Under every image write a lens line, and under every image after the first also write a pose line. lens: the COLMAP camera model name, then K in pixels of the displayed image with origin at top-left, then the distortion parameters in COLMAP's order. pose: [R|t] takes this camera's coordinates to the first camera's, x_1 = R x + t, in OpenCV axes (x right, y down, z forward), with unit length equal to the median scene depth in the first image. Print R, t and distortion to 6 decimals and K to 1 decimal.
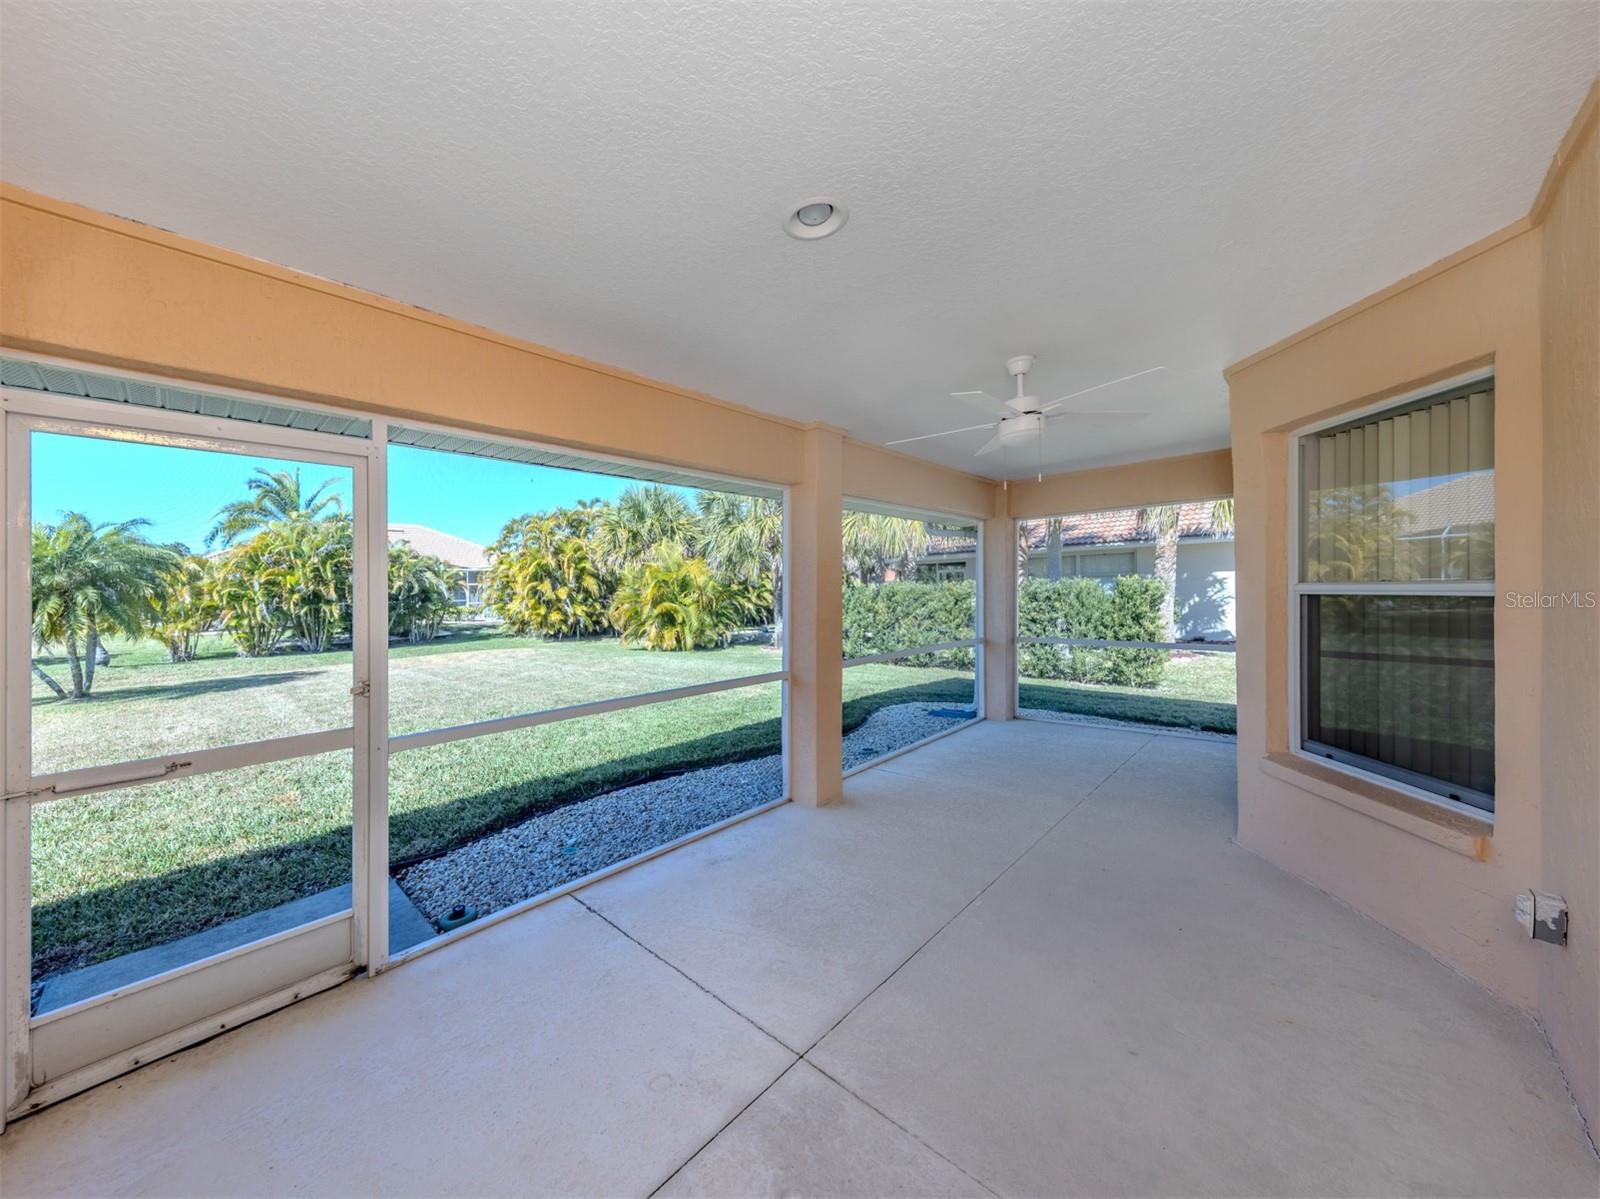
lens RADIAL K [[566.9, 0, 725.1], [0, 566.9, 594.3], [0, 0, 1]] dist [-0.000219, -0.000151]
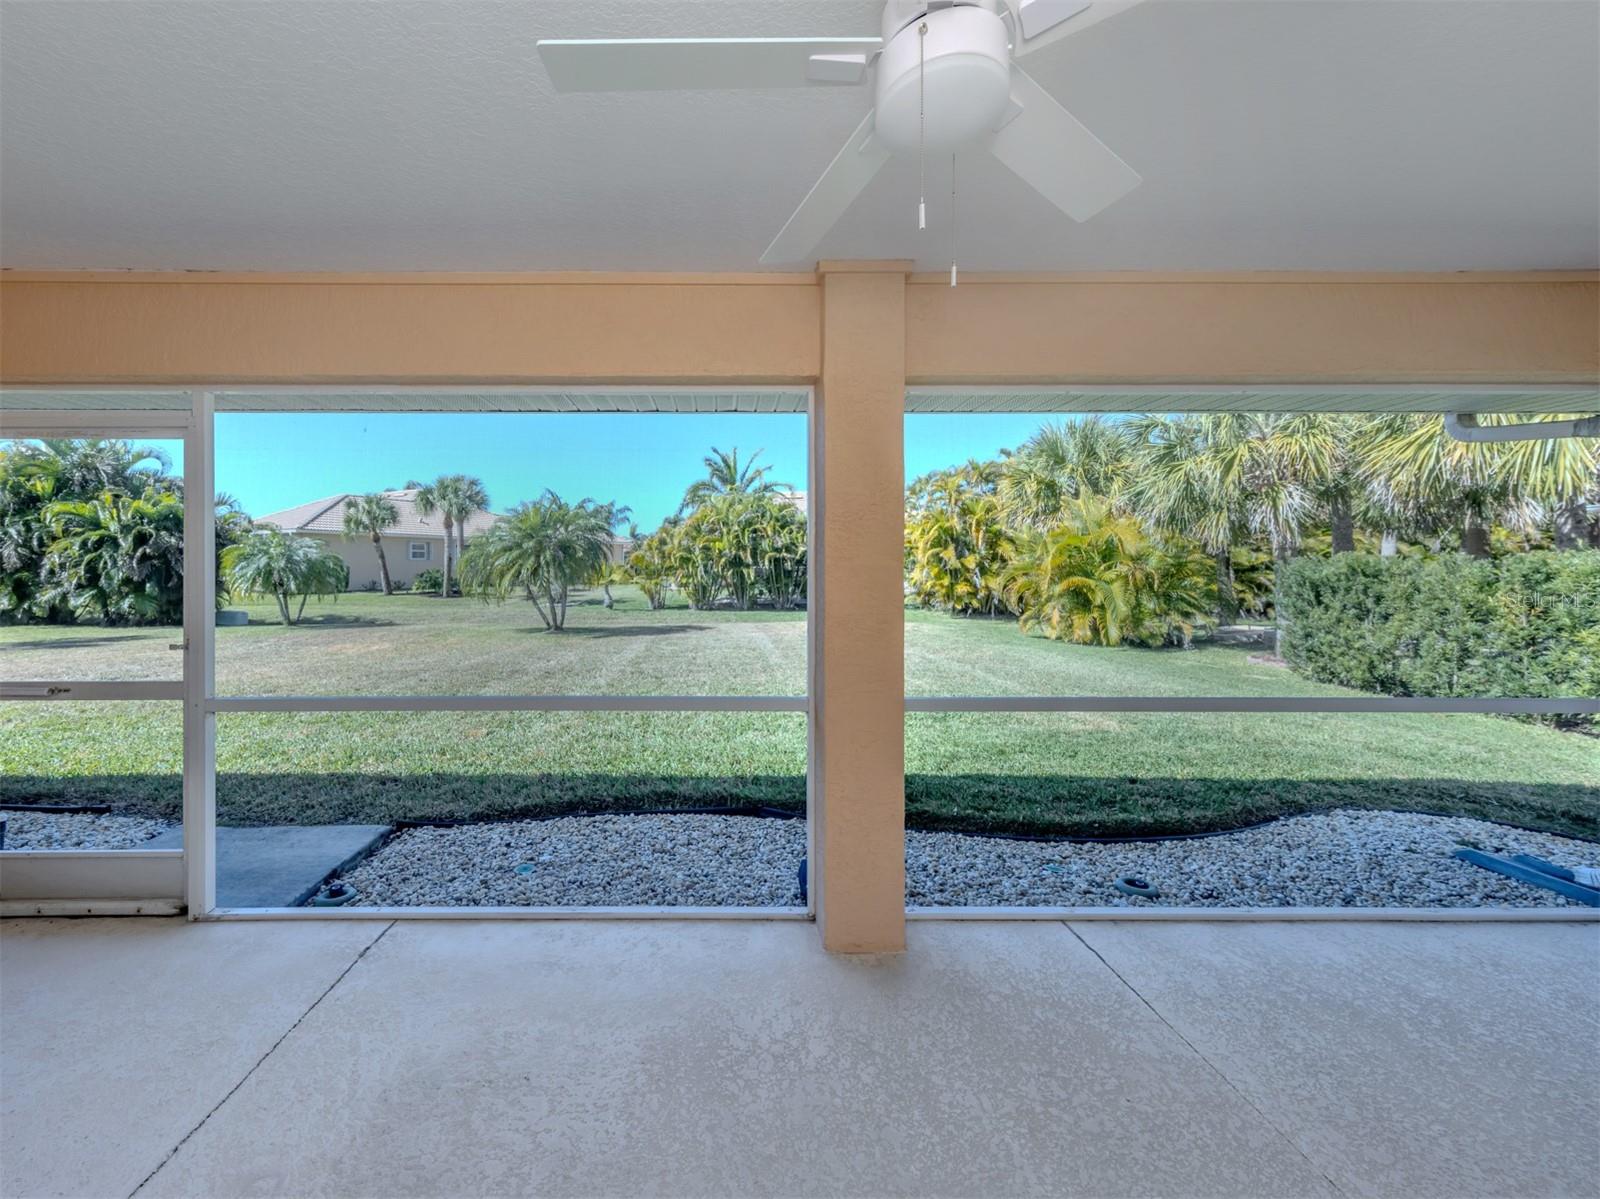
lens RADIAL K [[617.3, 0, 720.0], [0, 617.3, 568.4], [0, 0, 1]] dist [0.004487, 0.000152]
pose [[0.722243, 0.026452, -0.691133, 0.111829], [-0.018411, 0.999650, 0.019020, -0.002926], [0.691394, -0.001013, 0.722477, 0.108536]]
